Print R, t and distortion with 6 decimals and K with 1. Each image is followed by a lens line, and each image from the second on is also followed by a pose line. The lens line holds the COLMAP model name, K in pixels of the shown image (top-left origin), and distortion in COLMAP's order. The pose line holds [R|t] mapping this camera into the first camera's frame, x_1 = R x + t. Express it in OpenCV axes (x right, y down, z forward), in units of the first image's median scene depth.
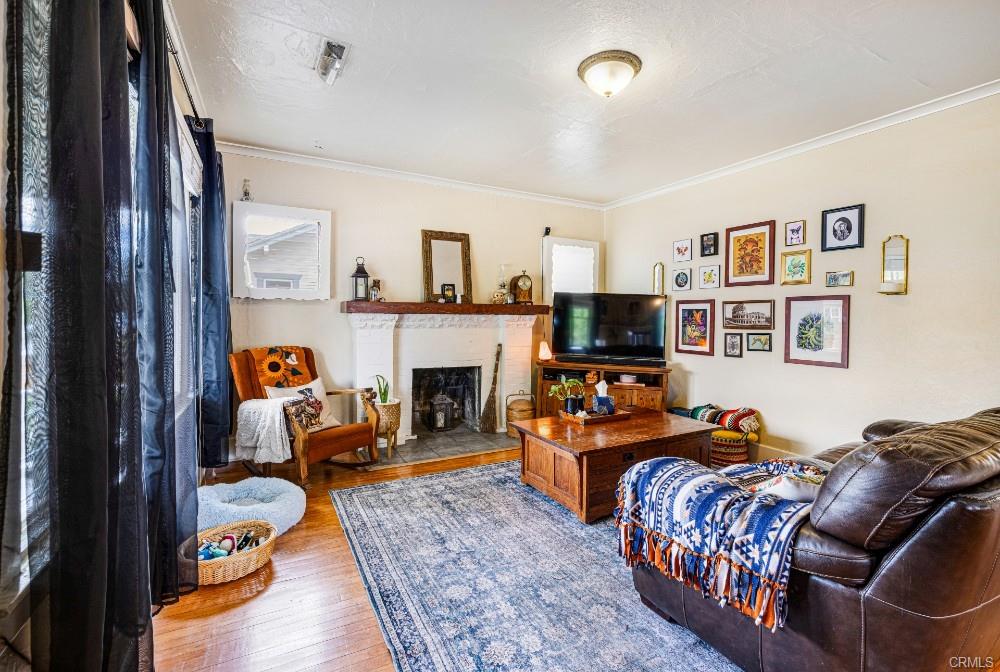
lens RADIAL K [[446.2, 0, 513.1], [0, 446.2, 321.2], [0, 0, 1]] dist [-0.000138, 0.000016]
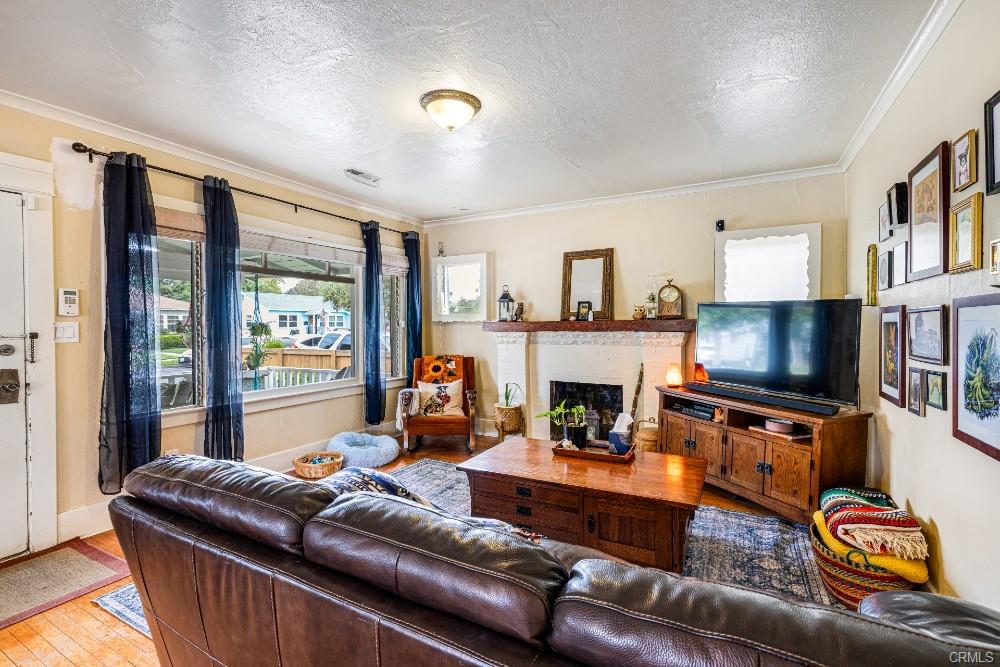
lens RADIAL K [[444.9, 0, 501.4], [0, 444.9, 331.5], [0, 0, 1]] dist [-0.019049, -0.000159]
pose [[0.549342, 0.000457, -0.835597, 0.617833], [0.000288, 1.000000, 0.000736, -0.016448], [0.835597, -0.000645, 0.549342, 0.289862]]
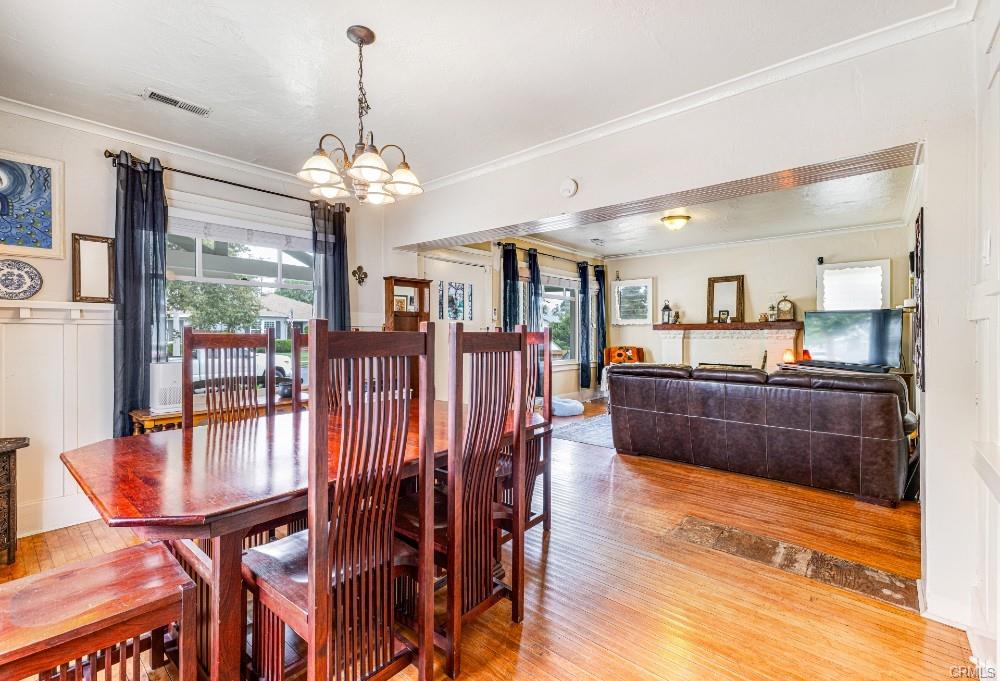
lens RADIAL K [[458.5, 0, 514.9], [0, 458.5, 333.8], [0, 0, 1]] dist [-0.002234, -0.000039]
pose [[0.413292, -0.009053, -0.910553, 1.034837], [-0.001040, 0.999945, -0.010414, 0.015737], [0.910598, 0.005251, 0.413260, -0.331195]]
